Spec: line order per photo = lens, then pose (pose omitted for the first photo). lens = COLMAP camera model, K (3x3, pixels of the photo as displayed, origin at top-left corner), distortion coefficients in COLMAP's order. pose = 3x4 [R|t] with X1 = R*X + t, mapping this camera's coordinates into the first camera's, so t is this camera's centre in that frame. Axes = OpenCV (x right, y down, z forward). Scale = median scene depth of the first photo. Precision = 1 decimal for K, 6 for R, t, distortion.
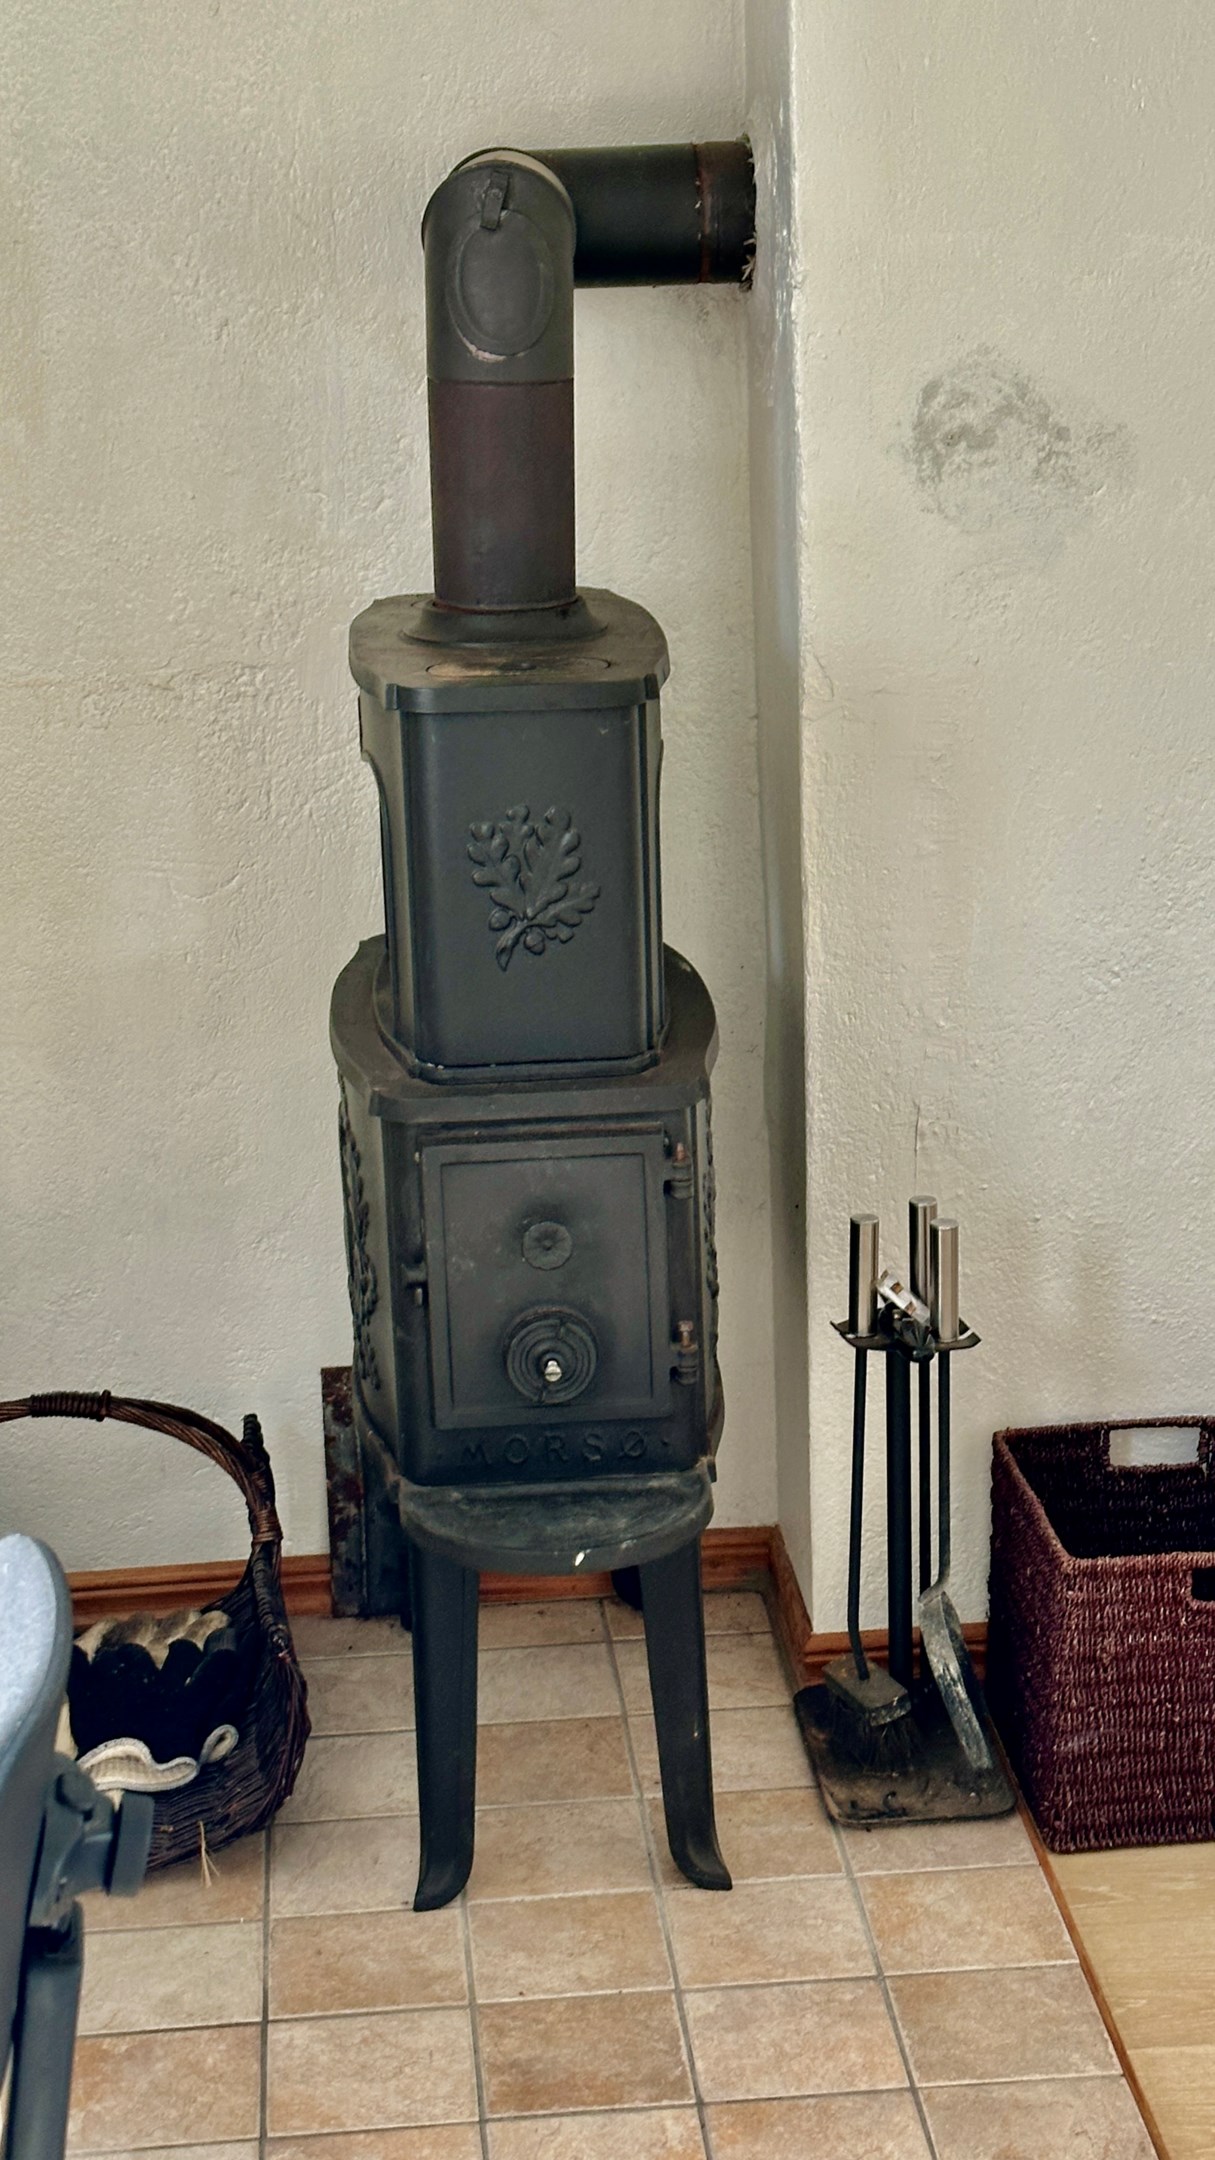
lens RADIAL K [[3485.1, 0, 607.5], [0, 3485.1, 1080.0], [0, 0, 1]] dist [0.055032, 0.033755]
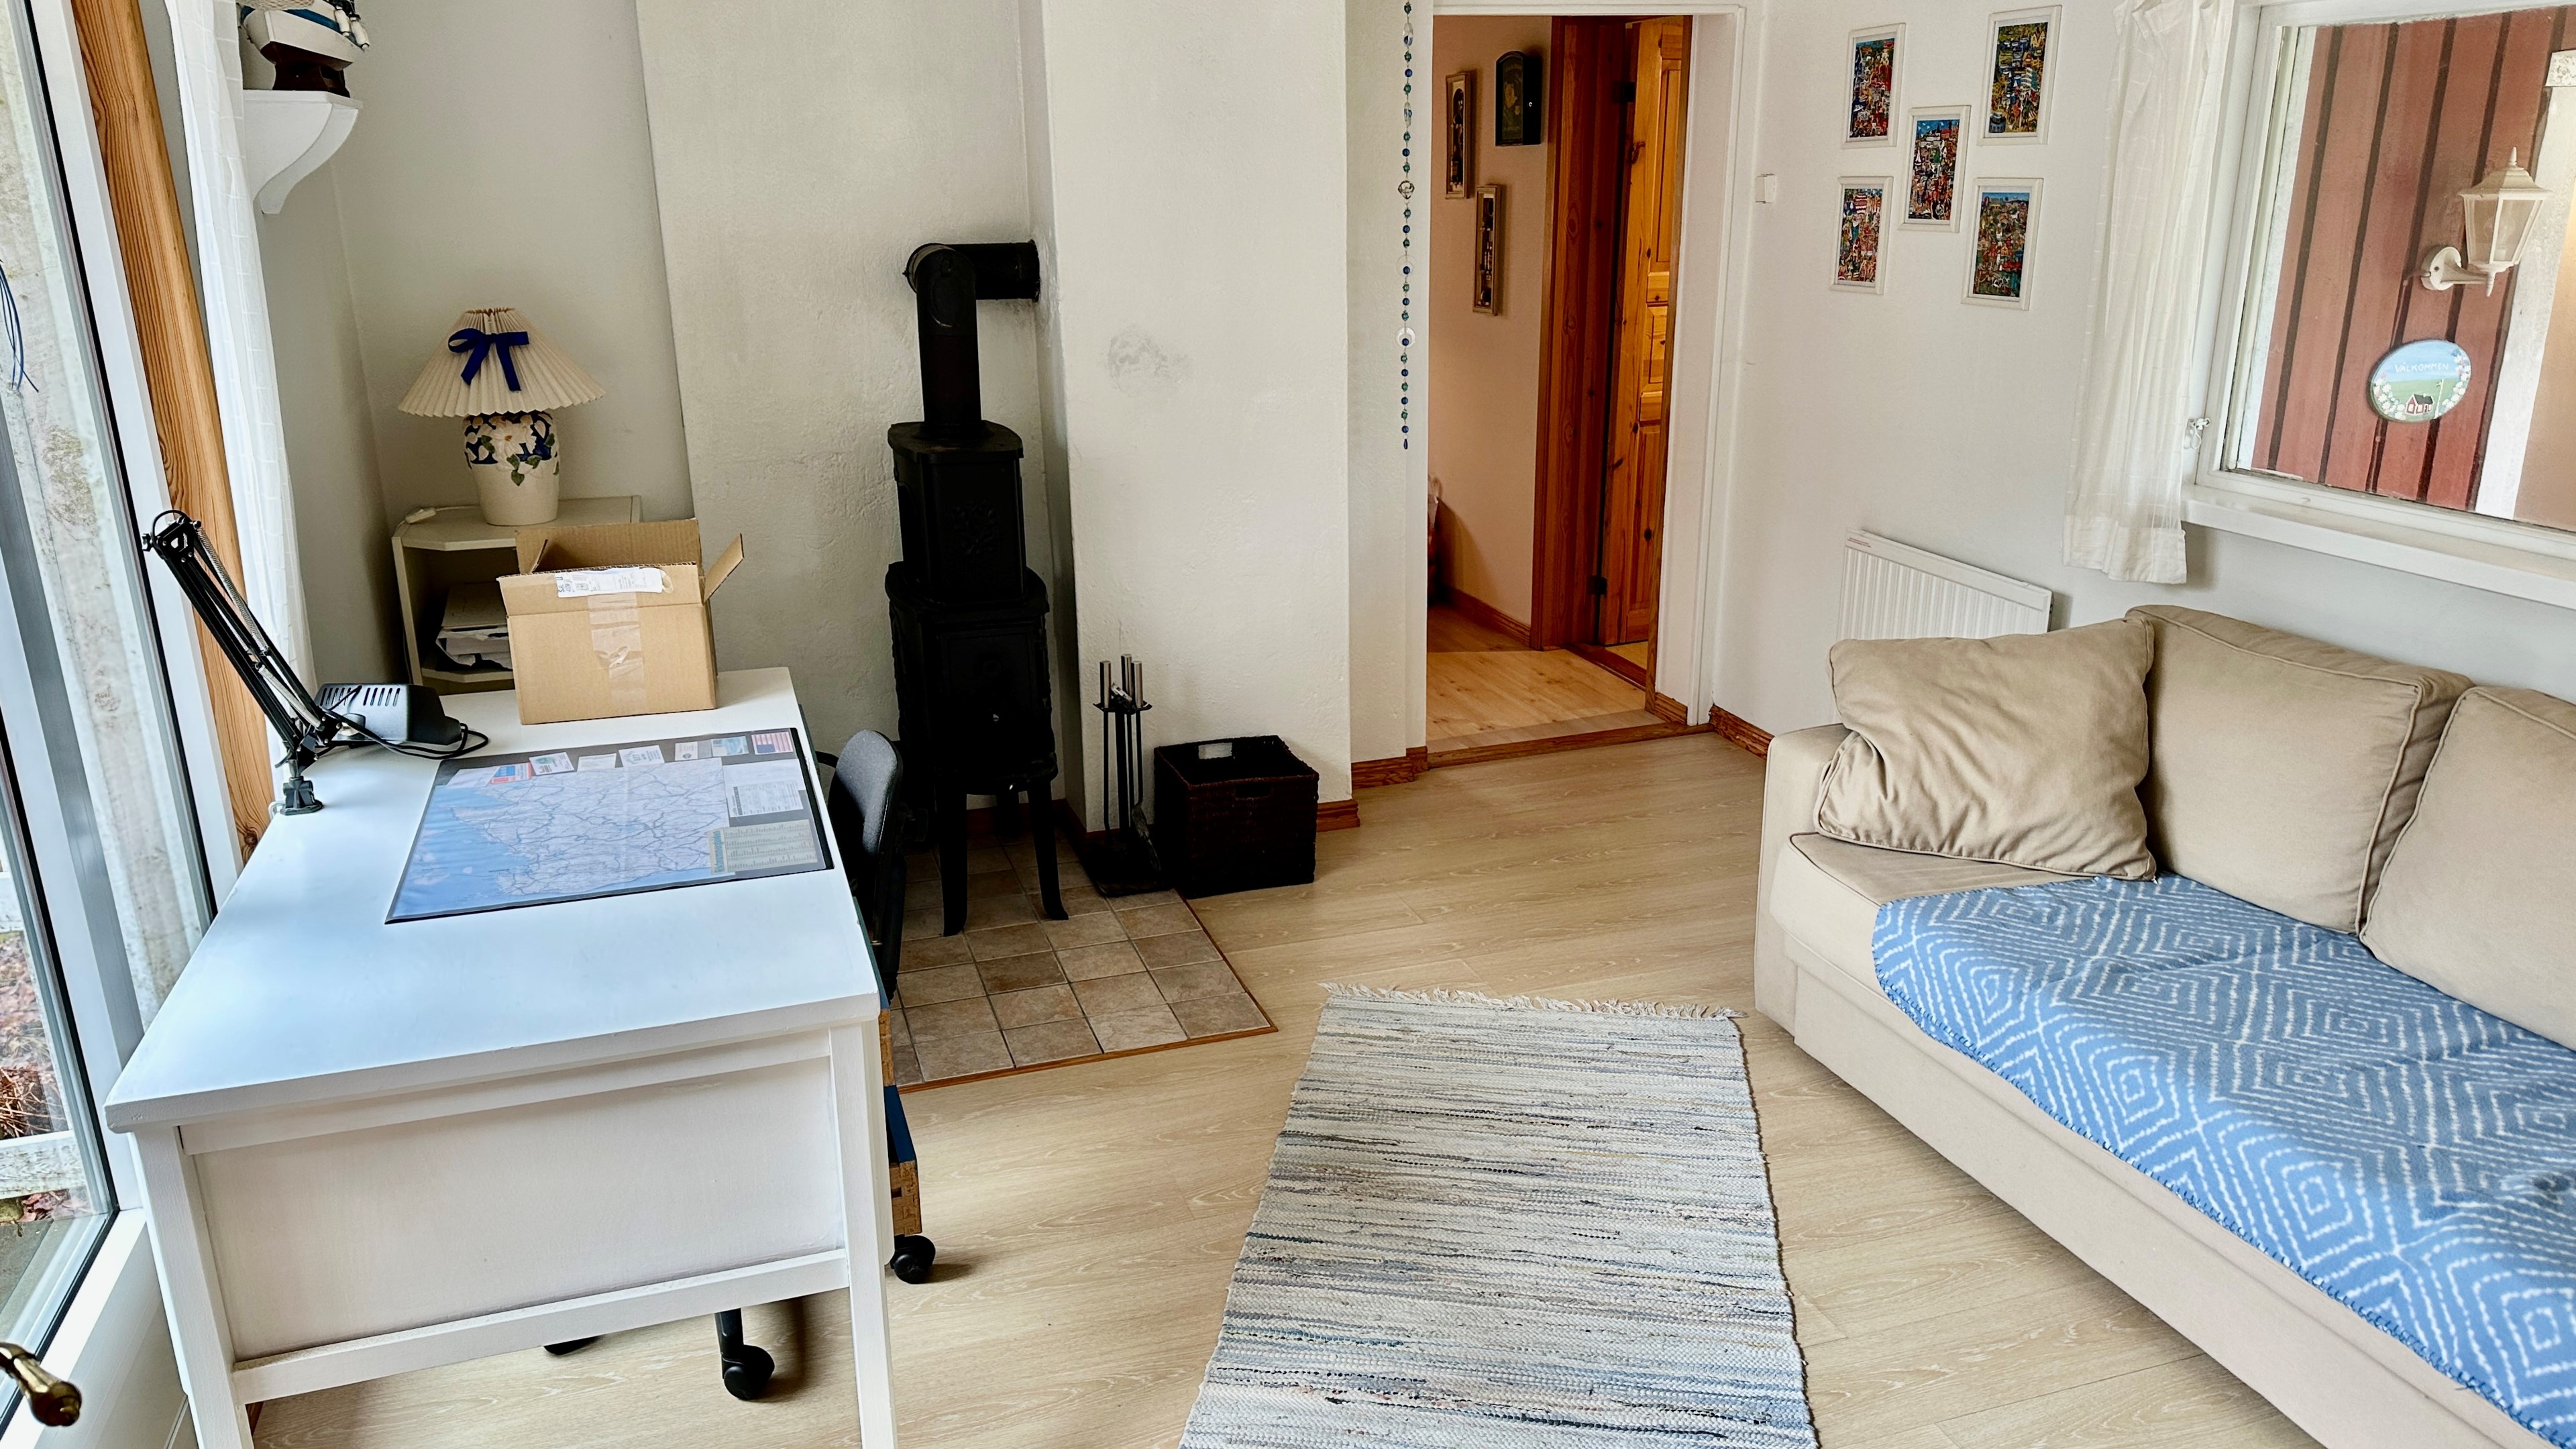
lens RADIAL K [[1794.4, 0, 1272.3], [0, 1794.4, 722.5], [0, 0, 1]] dist [0.140772, -0.174587]
pose [[0.972859, -0.048880, 0.226175, -0.109775], [0.048249, 0.998801, 0.008321, 0.079588], [-0.226311, 0.002818, 0.974051, -0.330810]]
